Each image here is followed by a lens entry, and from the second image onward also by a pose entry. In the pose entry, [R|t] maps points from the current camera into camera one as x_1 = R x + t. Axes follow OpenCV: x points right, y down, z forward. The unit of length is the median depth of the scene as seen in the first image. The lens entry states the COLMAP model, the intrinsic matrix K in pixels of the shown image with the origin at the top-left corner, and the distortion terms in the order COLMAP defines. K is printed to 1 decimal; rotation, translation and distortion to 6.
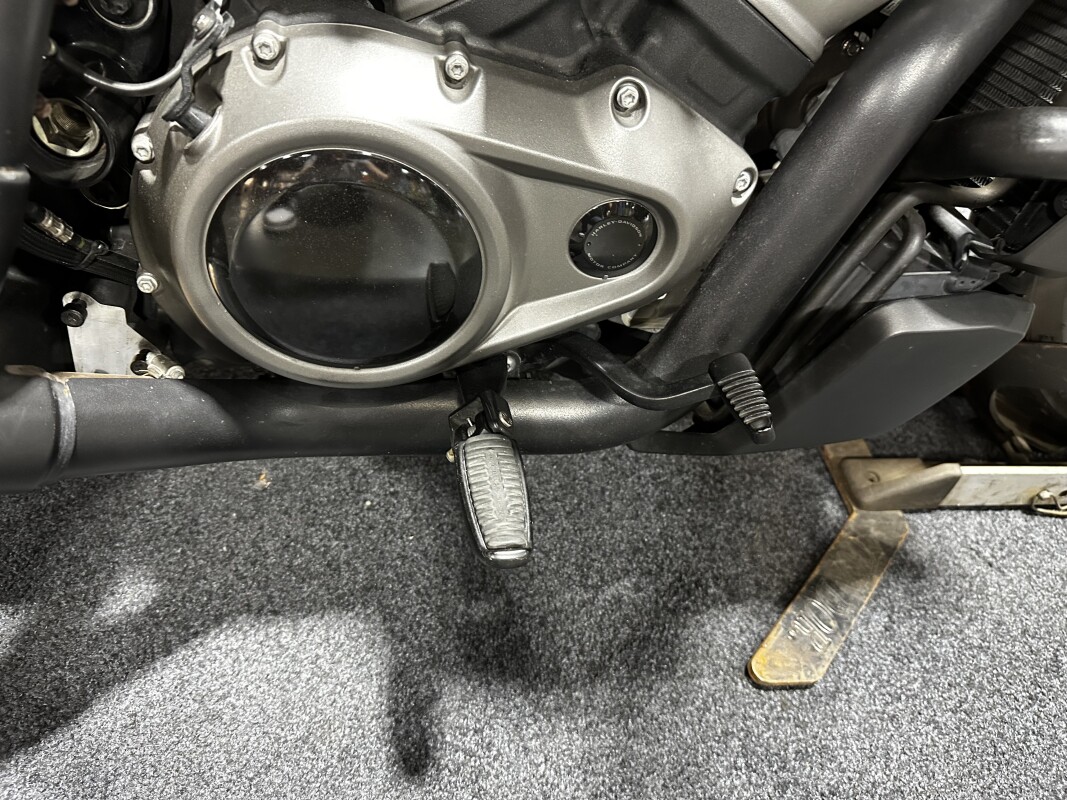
lens RADIAL K [[753.5, 0, 533.5], [0, 753.5, 400.0], [0, 0, 1]] dist [0.010559, -0.020927]
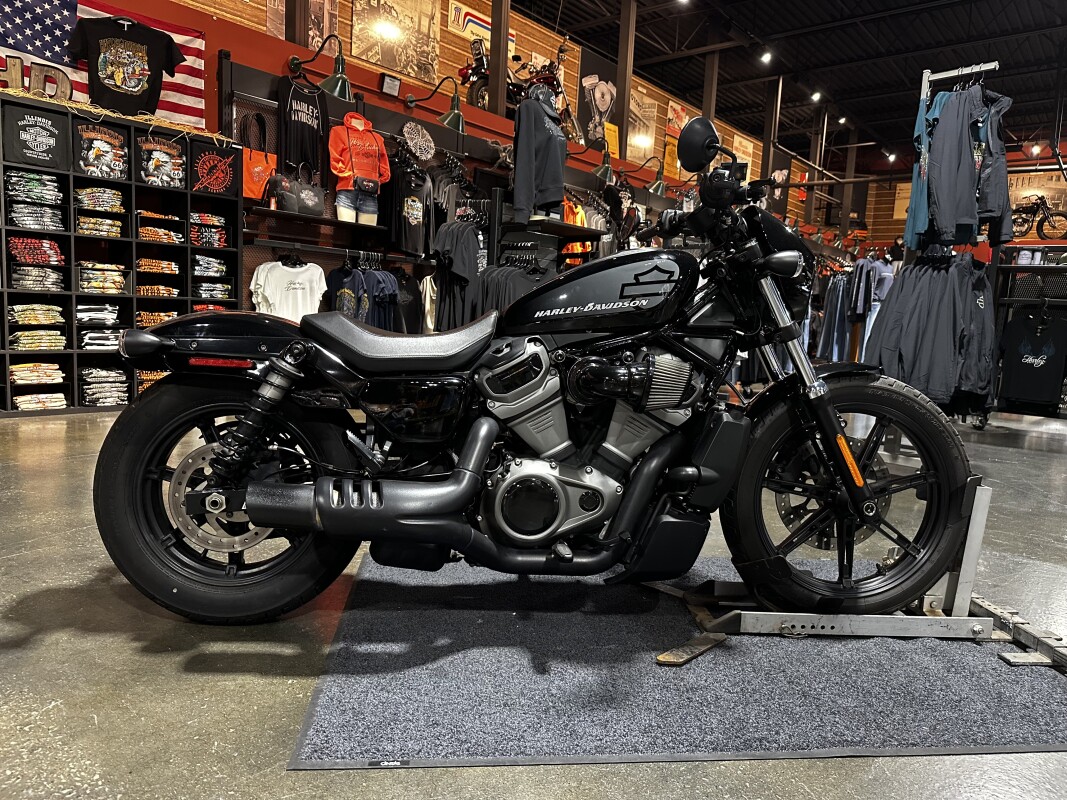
lens RADIAL K [[742.5, 0, 533.5], [0, 742.5, 400.0], [0, 0, 1]] dist [0.042600, -0.056988]
pose [[0.997493, -0.058192, -0.040258, -0.008265], [0.019831, 0.776038, -0.630375, 2.059733], [0.067924, 0.627996, 0.775246, -2.746635]]
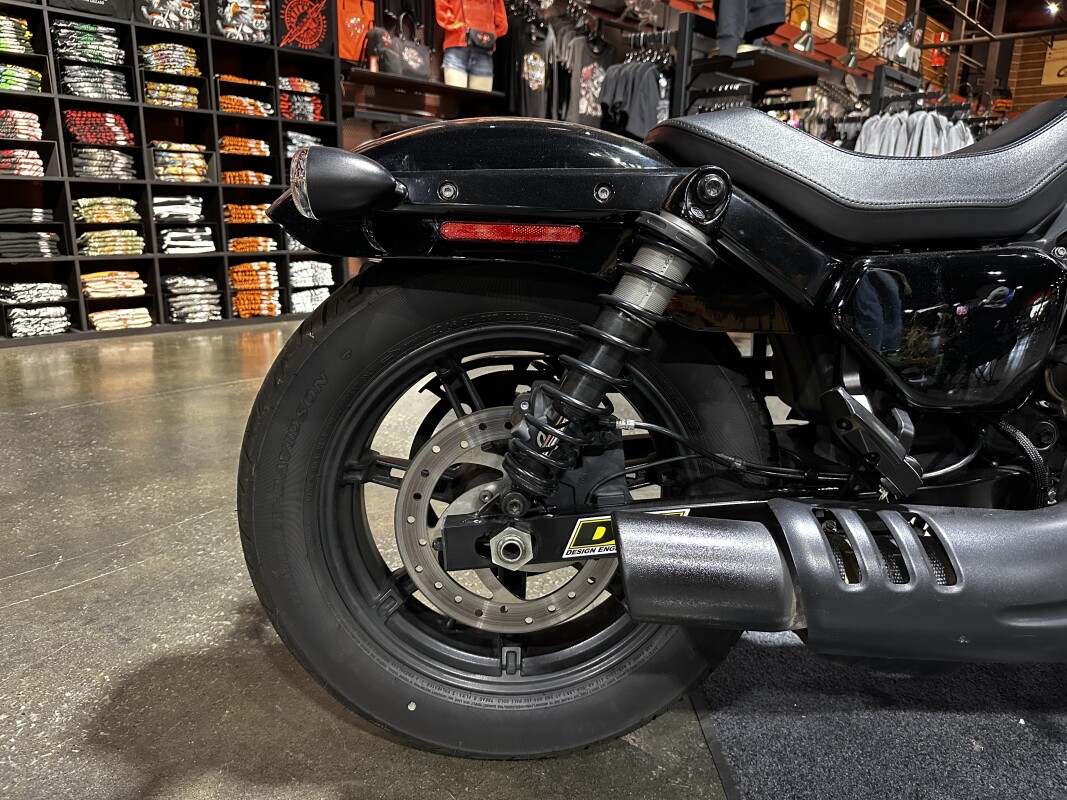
lens RADIAL K [[753.5, 0, 533.5], [0, 753.5, 400.0], [0, 0, 1]] dist [0.010559, -0.020927]
pose [[0.989144, -0.062619, -0.132939, -1.623305], [-0.017420, 0.848319, -0.529199, 0.544990], [0.145912, 0.525770, 0.838019, -1.066153]]
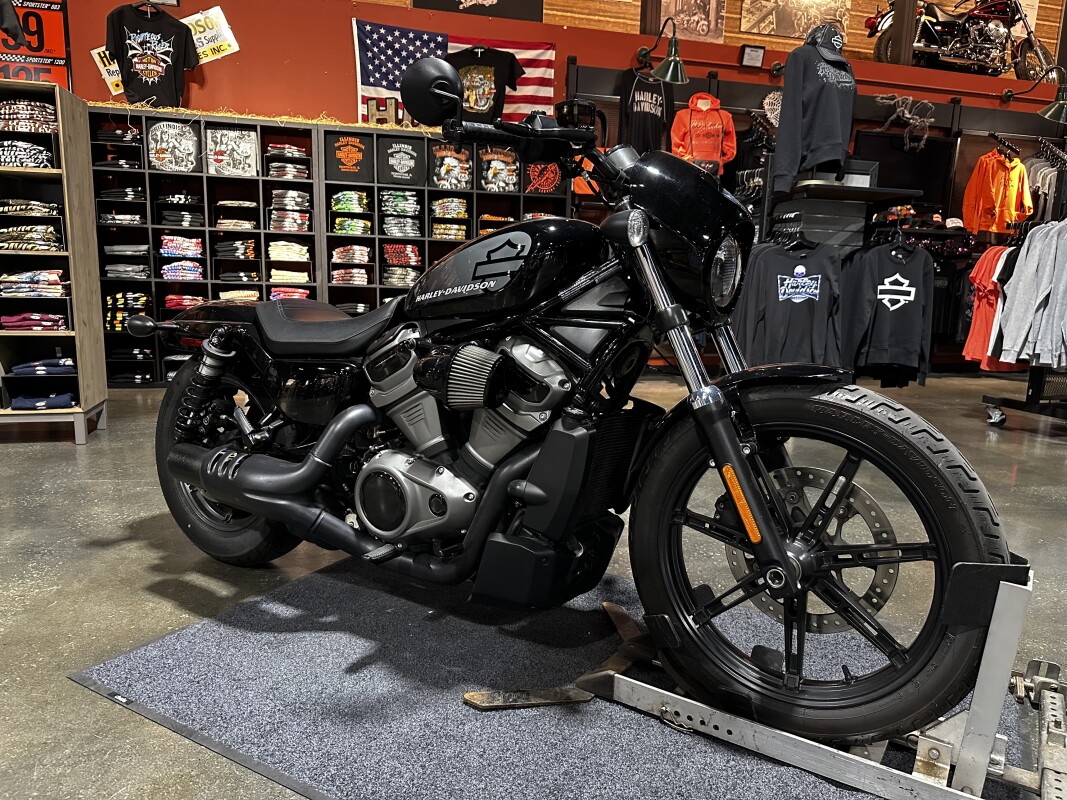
lens RADIAL K [[740.0, 0, 554.2], [0, 740.0, 417.4], [0, 0, 1]] dist [0.046882, -0.071835]
pose [[0.786021, 0.022379, -0.617794, 3.034191], [-0.398570, 0.782257, -0.478765, 1.055893], [0.472560, 0.622554, 0.623790, -1.434350]]
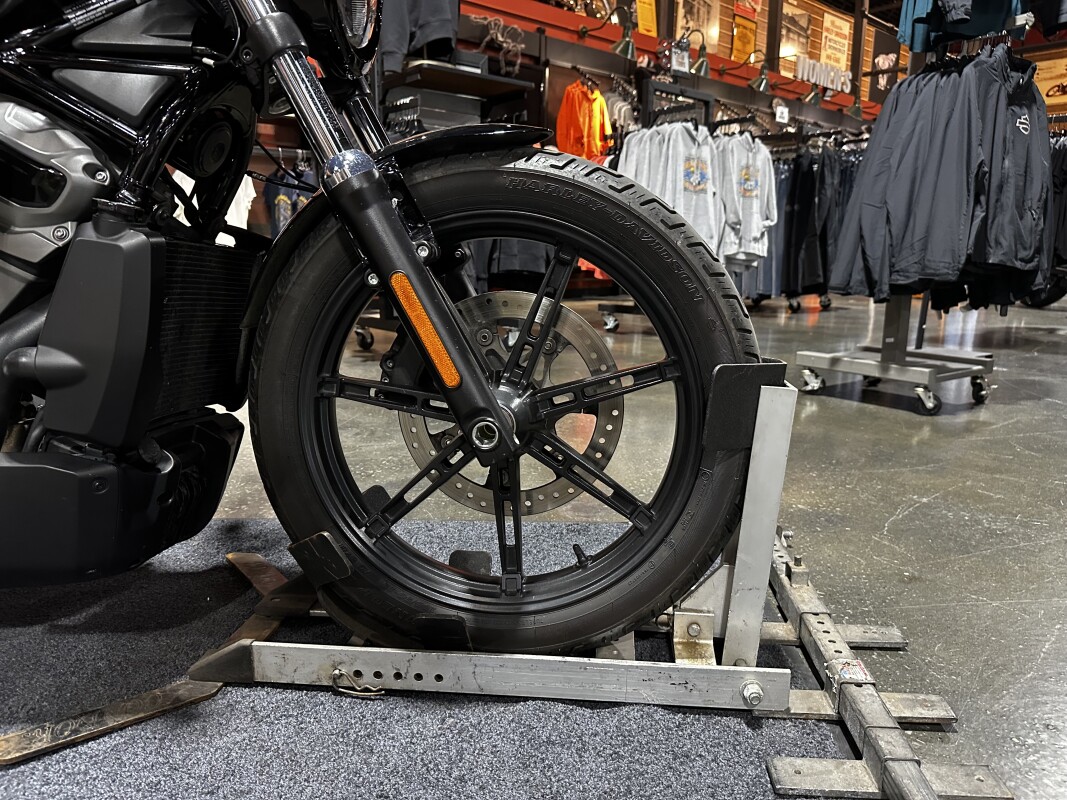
lens RADIAL K [[743.0, 0, 538.9], [0, 743.0, 401.6], [0, 0, 1]] dist [0.048545, -0.060187]
pose [[0.978145, -0.067438, -0.196682, 2.416712], [-0.055837, 0.825993, -0.560908, 0.812050], [0.200285, 0.559631, 0.804176, -0.334818]]
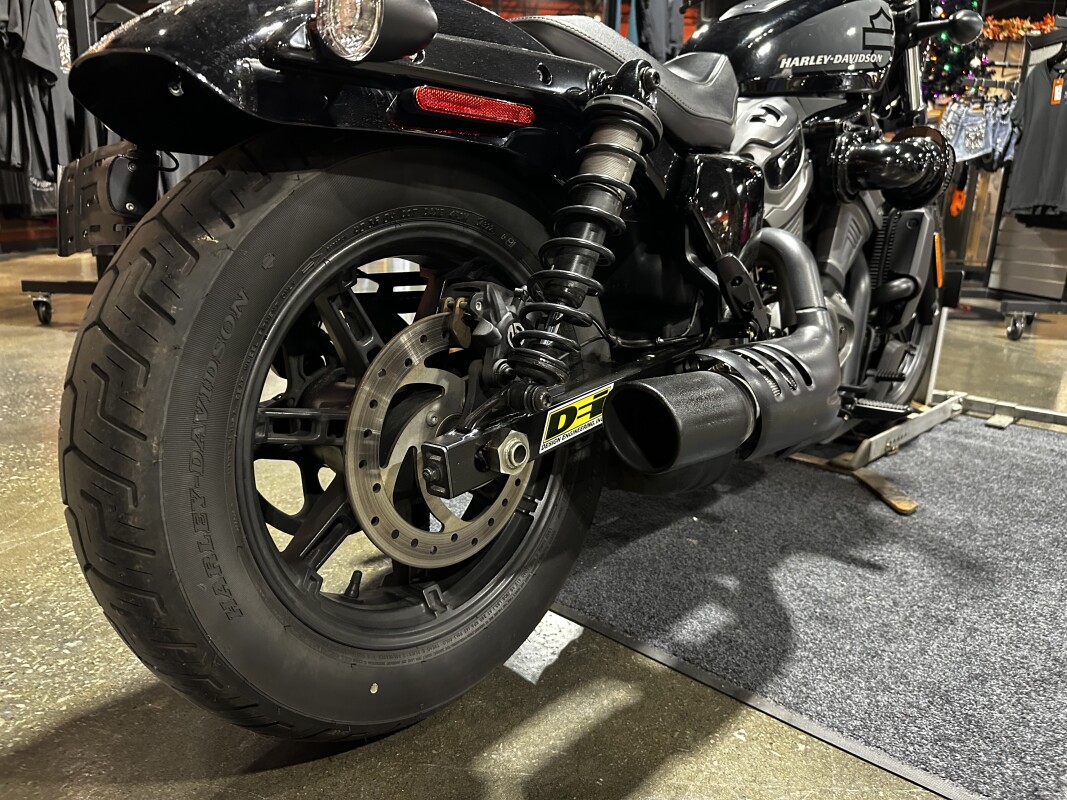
lens RADIAL K [[742.5, 0, 533.5], [0, 742.5, 400.0], [0, 0, 1]] dist [0.042600, -0.056988]
pose [[0.768188, -0.244491, 0.591702, -2.900970], [0.492164, 0.816608, -0.301540, 0.316456], [-0.409465, 0.522854, 0.747638, -0.699825]]
